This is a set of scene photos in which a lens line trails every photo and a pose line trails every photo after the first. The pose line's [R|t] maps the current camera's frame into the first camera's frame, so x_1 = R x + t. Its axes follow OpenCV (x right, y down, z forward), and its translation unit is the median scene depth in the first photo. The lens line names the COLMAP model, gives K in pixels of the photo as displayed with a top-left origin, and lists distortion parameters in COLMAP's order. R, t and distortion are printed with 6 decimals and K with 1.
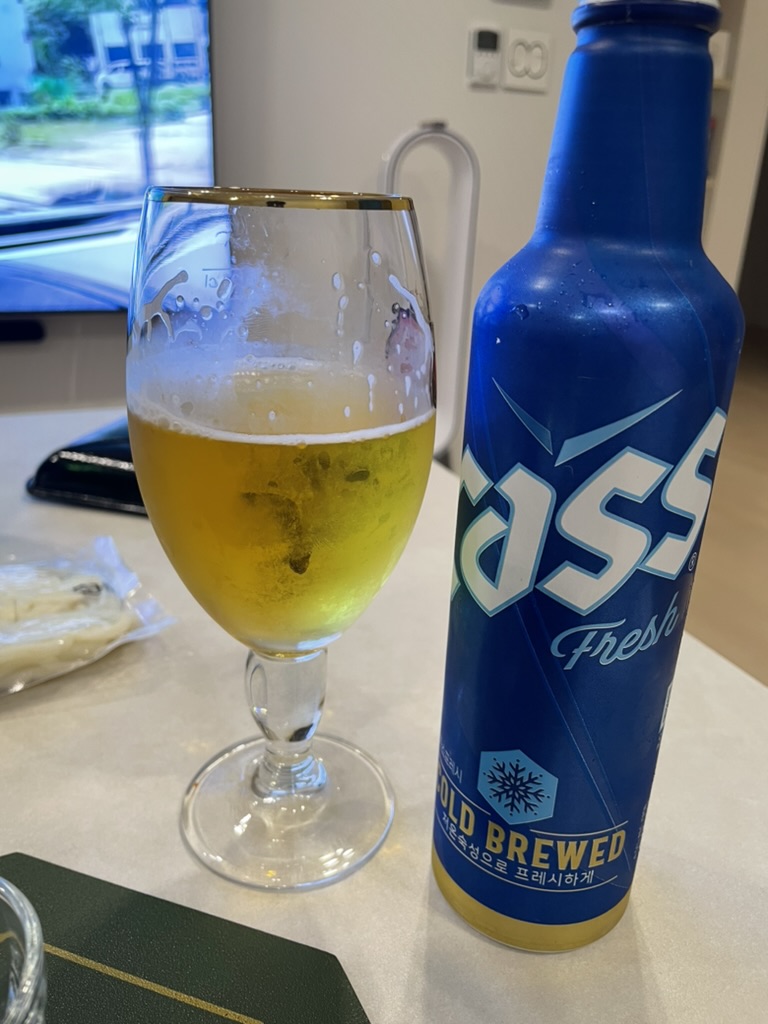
lens RADIAL K [[826.2, 0, 384.0], [0, 826.2, 512.0], [0, 0, 1]] dist [0.011110, -0.002311]
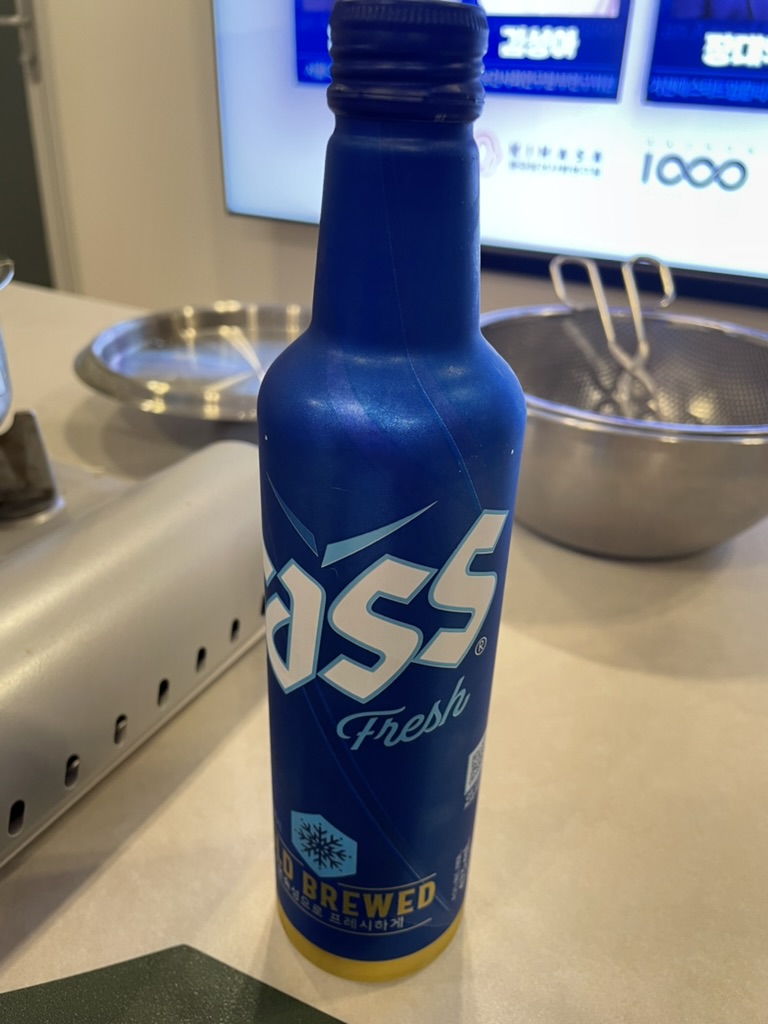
lens RADIAL K [[826.2, 0, 384.0], [0, 826.2, 512.0], [0, 0, 1]] dist [0.011110, -0.002311]
pose [[0.998959, 0.002258, -0.045566, 0.284484], [0.003161, 0.992949, 0.118503, -0.208103], [0.045512, -0.118524, 0.991908, 0.018951]]
